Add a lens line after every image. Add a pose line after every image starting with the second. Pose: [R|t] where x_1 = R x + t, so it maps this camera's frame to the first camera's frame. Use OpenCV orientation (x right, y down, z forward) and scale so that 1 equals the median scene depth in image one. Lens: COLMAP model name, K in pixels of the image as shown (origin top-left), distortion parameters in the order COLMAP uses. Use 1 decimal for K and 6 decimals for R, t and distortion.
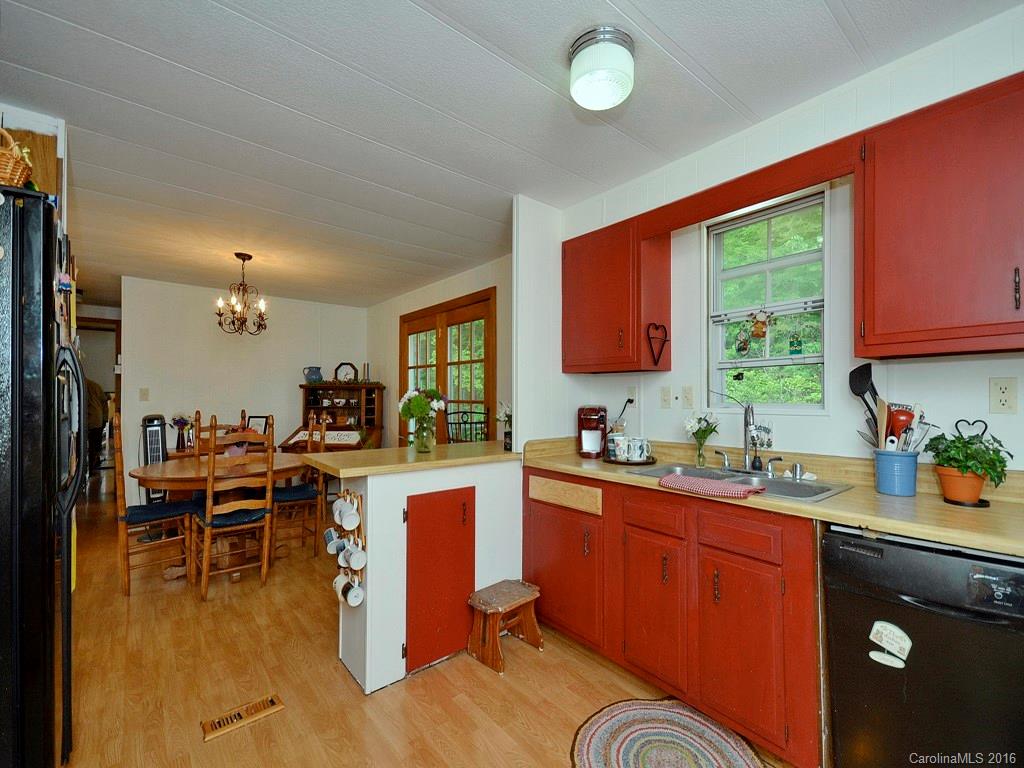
lens RADIAL K [[447.1, 0, 511.7], [0, 447.1, 394.1], [0, 0, 1]] dist [-0.029619, -0.000329]
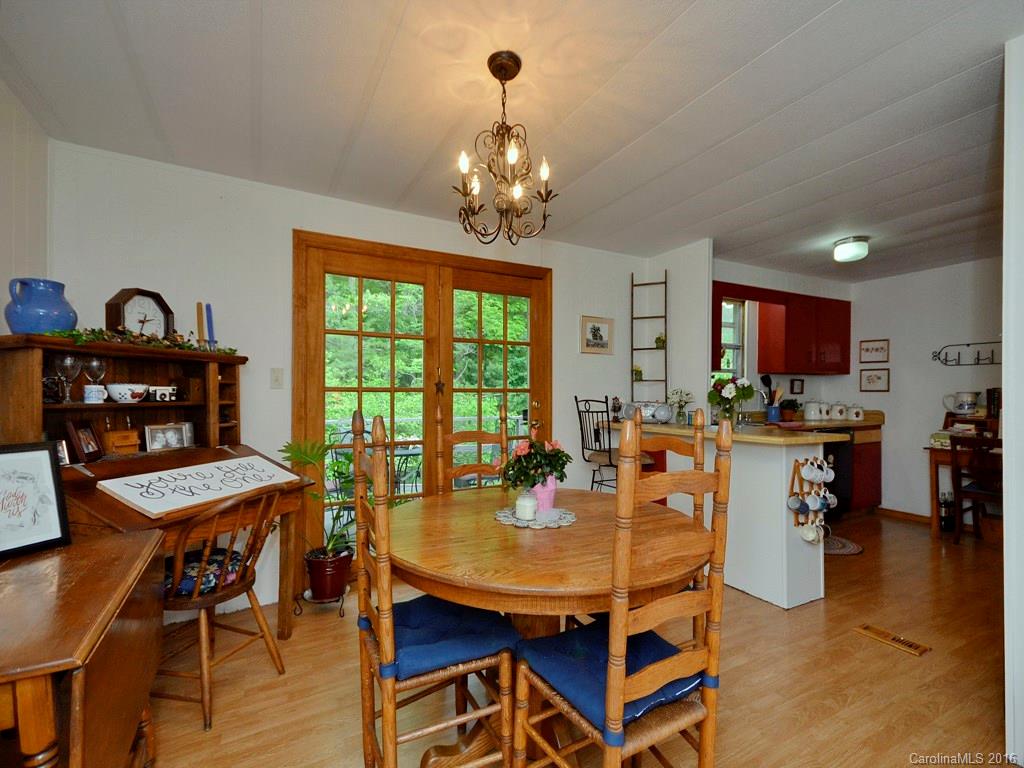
lens RADIAL K [[478.1, 0, 510.5], [0, 478.1, 388.2], [0, 0, 1]] dist [-0.001947, -0.000001]
pose [[0.187380, 0.001939, 0.982286, -0.902530], [-0.014341, 0.999897, 0.000762, 0.011974], [-0.982183, -0.014229, 0.187389, 0.757613]]
